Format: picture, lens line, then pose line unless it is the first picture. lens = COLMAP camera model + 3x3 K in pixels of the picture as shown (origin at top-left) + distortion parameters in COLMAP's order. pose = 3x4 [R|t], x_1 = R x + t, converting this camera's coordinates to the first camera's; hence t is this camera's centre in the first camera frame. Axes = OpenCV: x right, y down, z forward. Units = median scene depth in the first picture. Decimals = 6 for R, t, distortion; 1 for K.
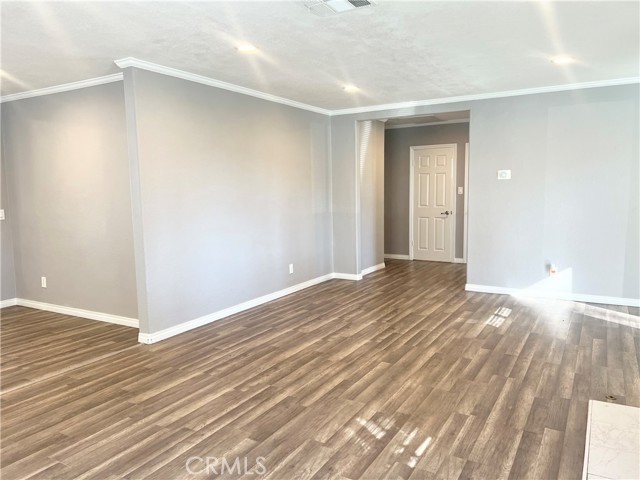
lens RADIAL K [[479.3, 0, 323.5], [0, 479.3, 244.6], [0, 0, 1]] dist [0.059695, -0.068971]
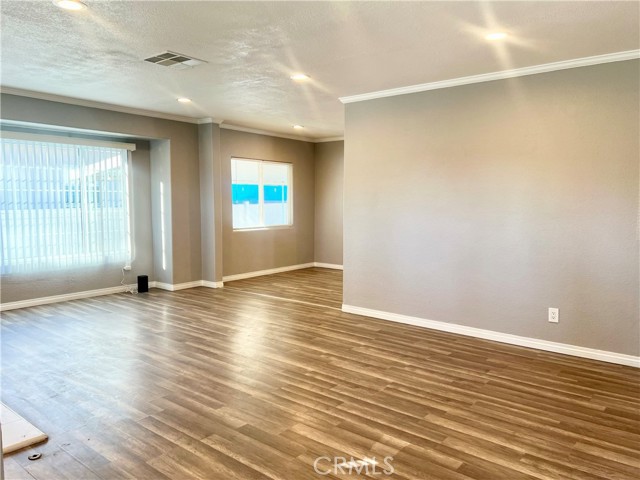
lens RADIAL K [[479.3, 0, 323.5], [0, 479.3, 244.6], [0, 0, 1]] dist [0.059695, -0.068971]
pose [[-0.141474, 0.114812, -0.983262, 0.822482], [-0.125596, 0.983144, 0.132869, -0.126588], [0.981942, 0.142292, -0.124670, 0.980250]]
